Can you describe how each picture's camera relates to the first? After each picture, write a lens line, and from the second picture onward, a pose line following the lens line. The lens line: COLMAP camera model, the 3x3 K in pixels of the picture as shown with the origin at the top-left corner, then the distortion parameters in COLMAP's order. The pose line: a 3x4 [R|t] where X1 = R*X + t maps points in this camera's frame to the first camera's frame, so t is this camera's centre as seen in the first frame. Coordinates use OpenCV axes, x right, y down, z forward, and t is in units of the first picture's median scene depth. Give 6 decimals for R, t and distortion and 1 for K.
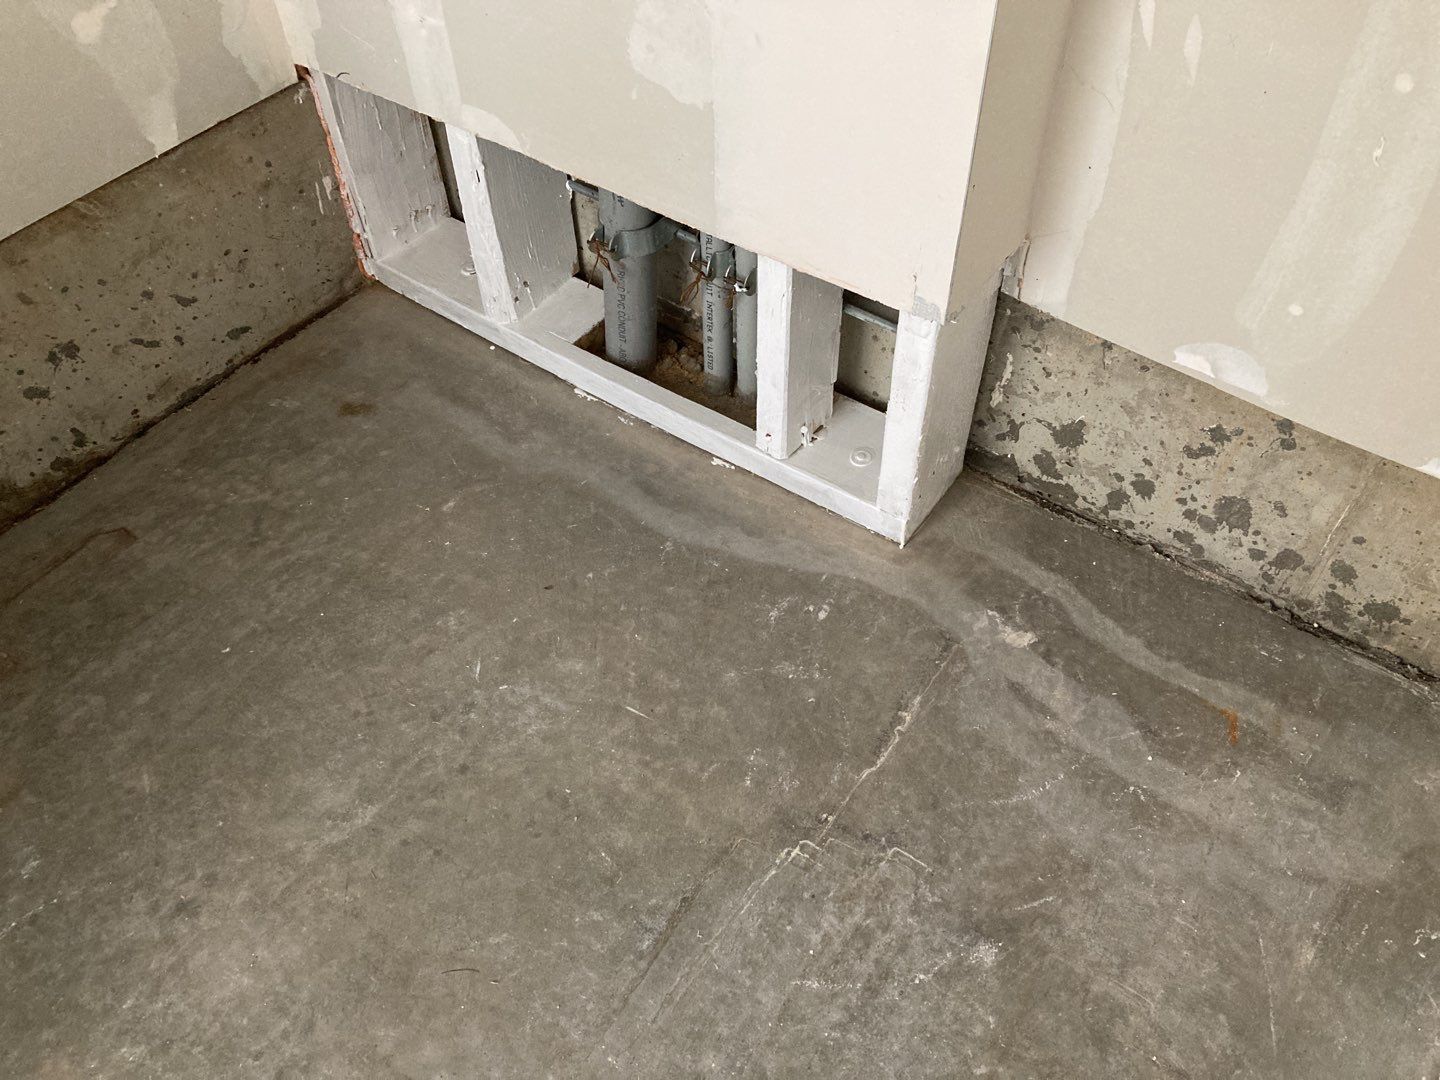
lens RADIAL K [[1173.0, 0, 721.4], [0, 1173.0, 532.1], [0, 0, 1]] dist [0.028460, -0.029951]
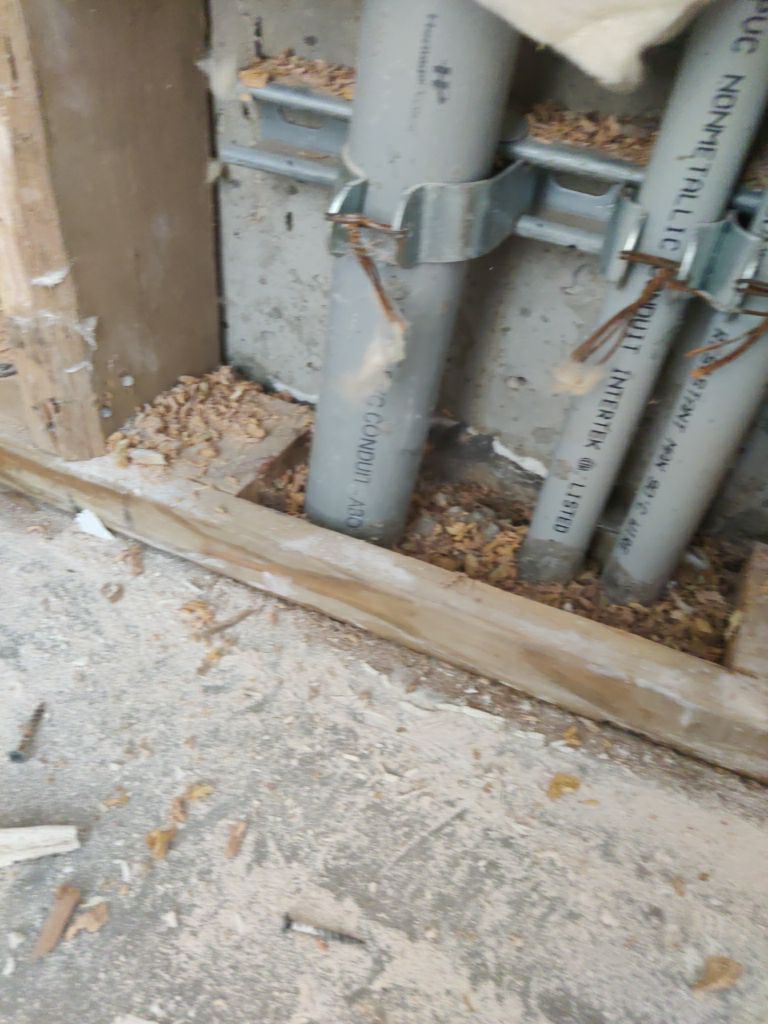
lens RADIAL K [[798.5, 0, 381.2], [0, 798.5, 507.9], [0, 0, 1]] dist [0.019726, -0.039794]
pose [[0.973662, -0.047793, 0.222930, -0.172280], [0.084390, 0.983883, -0.157648, -0.123775], [-0.211803, 0.172309, 0.962003, 0.831754]]
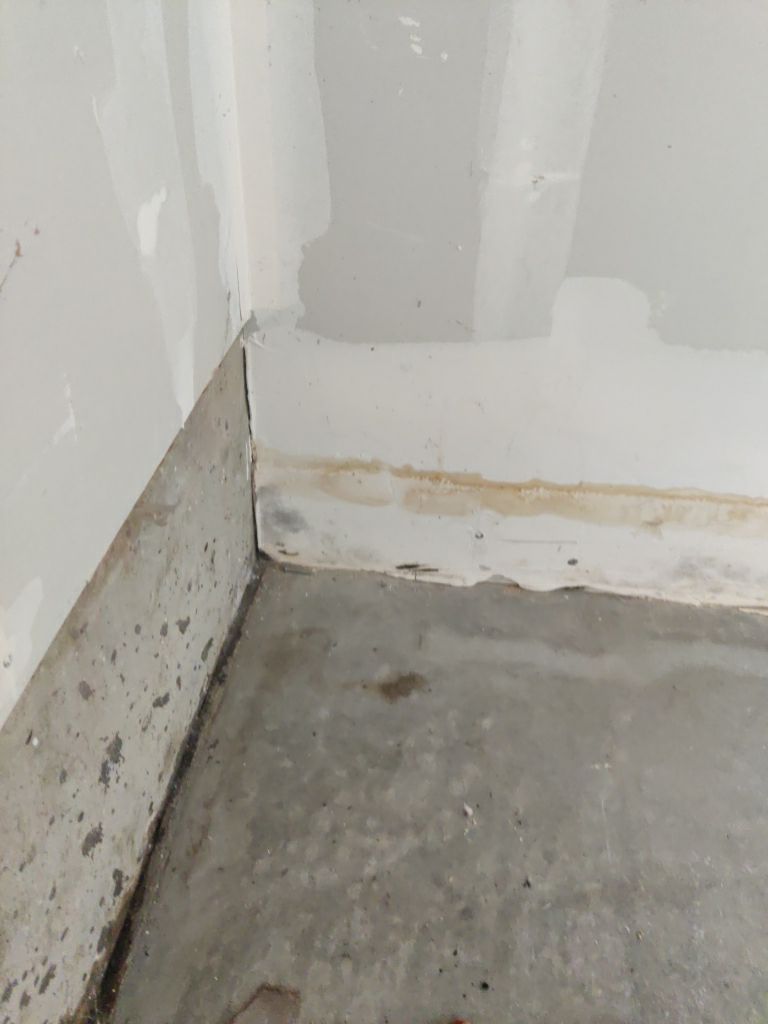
lens RADIAL K [[778.5, 0, 390.2], [0, 778.5, 524.7], [0, 0, 1]] dist [0.018921, -0.055708]
pose [[0.855866, -0.271137, 0.440429, -0.634608], [0.347541, 0.932154, -0.101510, -0.190311], [-0.383025, 0.239946, 0.892030, 0.606306]]
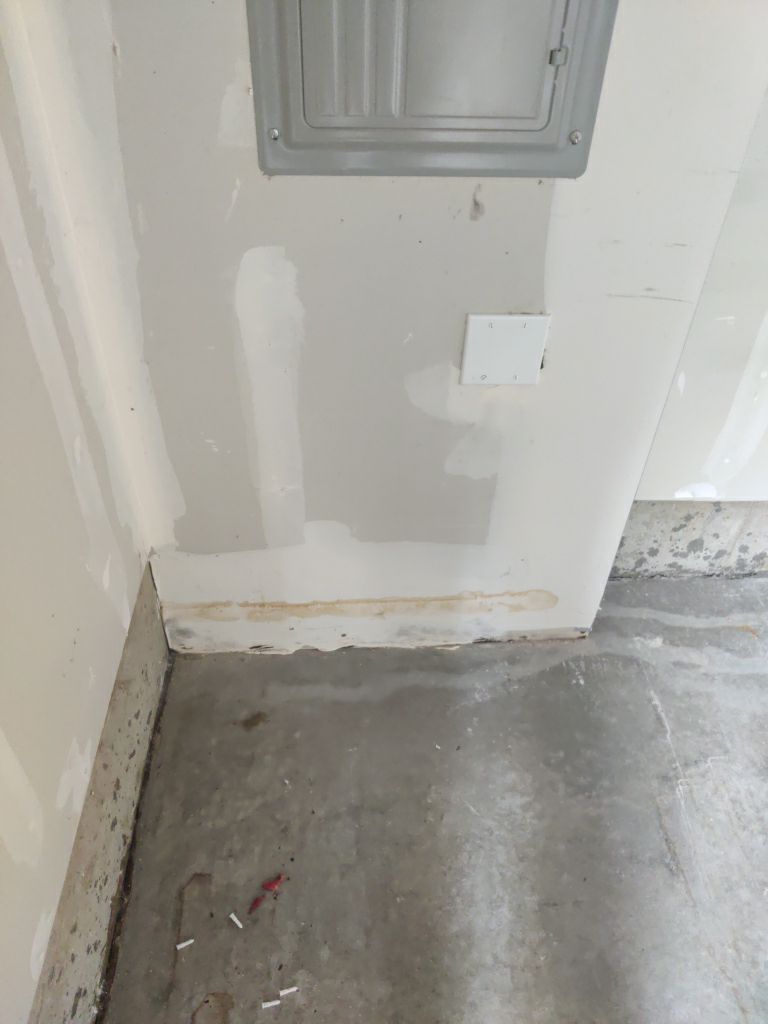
lens RADIAL K [[781.3, 0, 374.4], [0, 781.3, 503.3], [0, 0, 1]] dist [0.009961, -0.035515]
pose [[0.778801, -0.393996, 0.488095, -0.701422], [0.456305, 0.889769, -0.009846, -0.337310], [-0.430412, 0.230389, 0.872735, -0.045980]]
